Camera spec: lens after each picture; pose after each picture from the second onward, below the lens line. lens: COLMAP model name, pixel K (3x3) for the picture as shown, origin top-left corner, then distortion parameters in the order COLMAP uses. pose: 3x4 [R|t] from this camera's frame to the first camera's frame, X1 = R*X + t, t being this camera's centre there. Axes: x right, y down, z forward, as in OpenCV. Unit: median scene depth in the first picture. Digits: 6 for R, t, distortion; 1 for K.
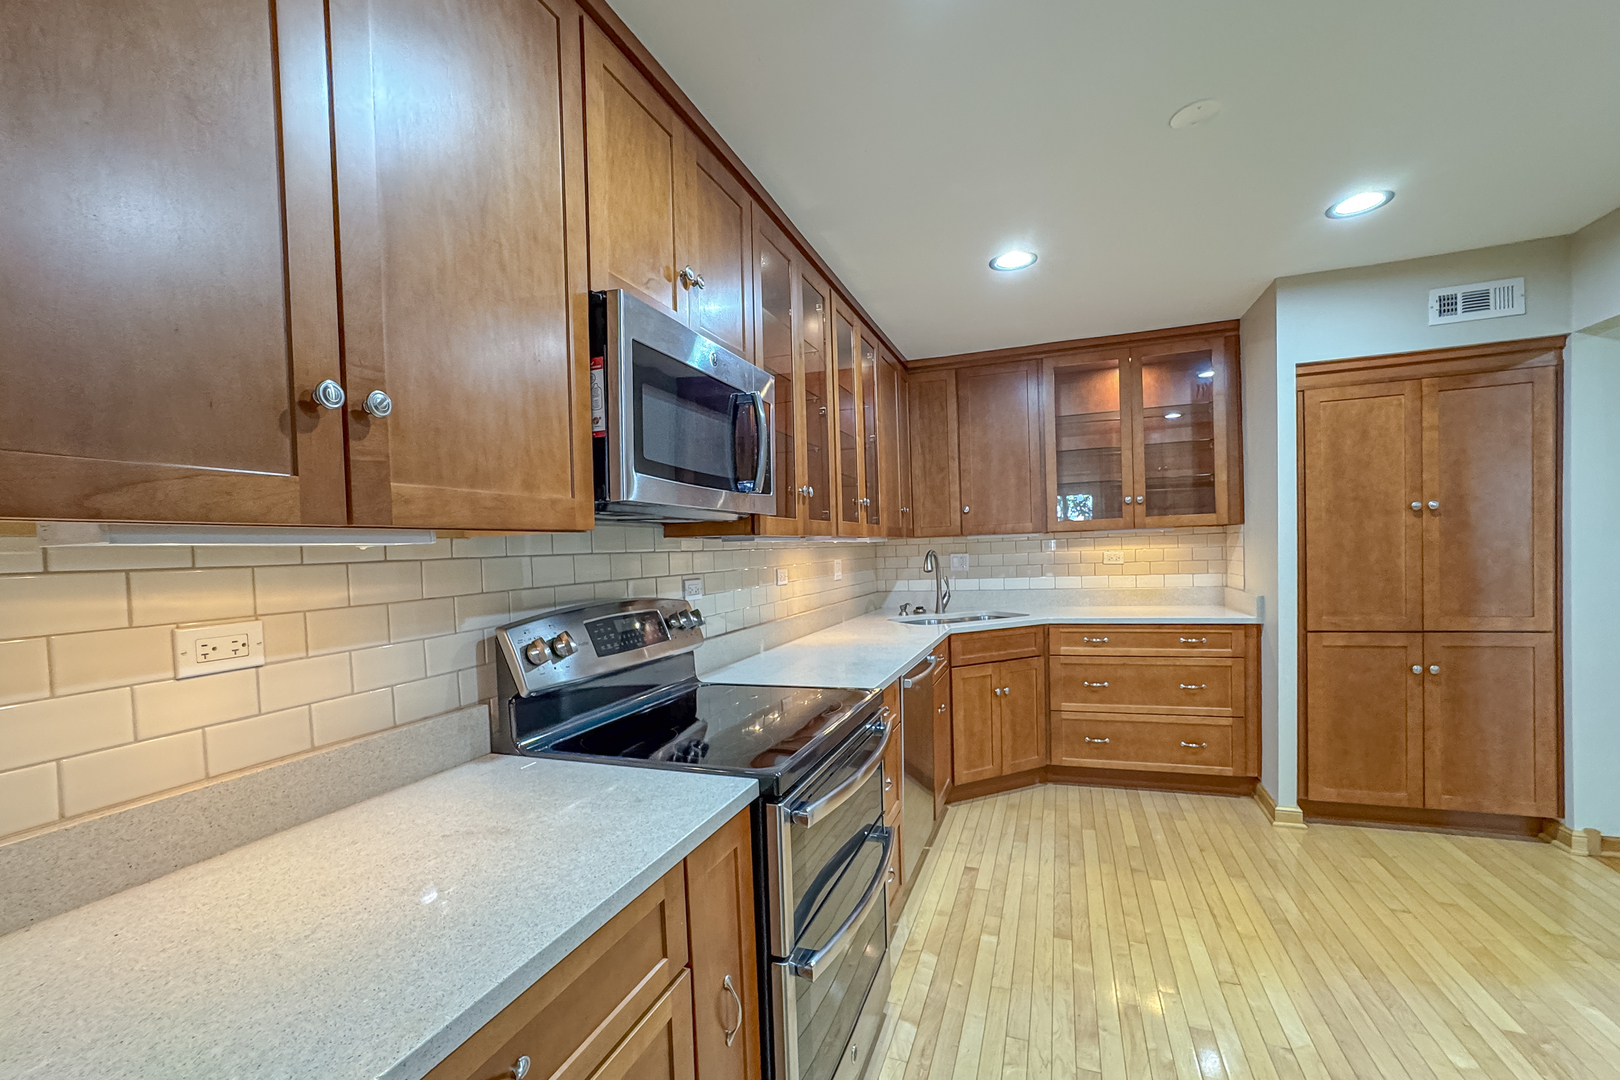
lens RADIAL K [[672.3, 0, 809.3], [0, 672.3, 570.2], [0, 0, 1]] dist [-0.037231, 0.018513]
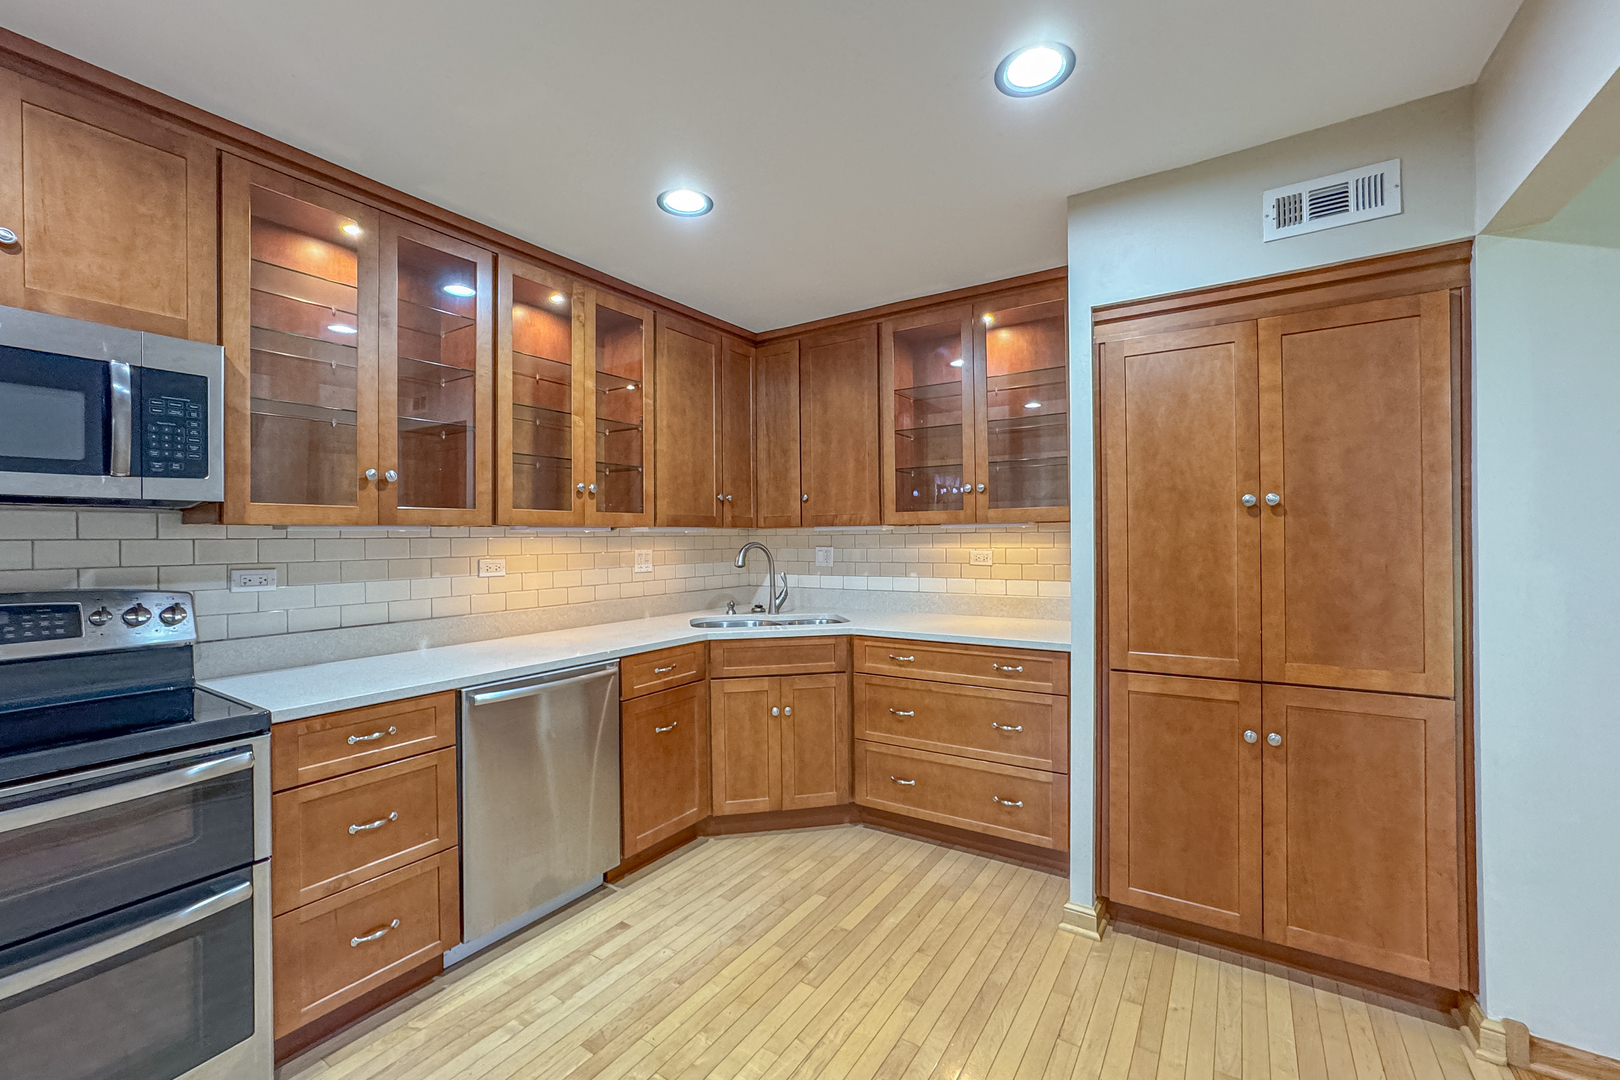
lens RADIAL K [[654.4, 0, 806.7], [0, 654.4, 537.9], [0, 0, 1]] dist [-0.035187, 0.016454]
pose [[0.976209, 0.027356, -0.215099, 0.586790], [-0.032404, 0.999275, -0.019974, -0.028096], [0.214396, 0.026469, 0.976388, 0.228084]]
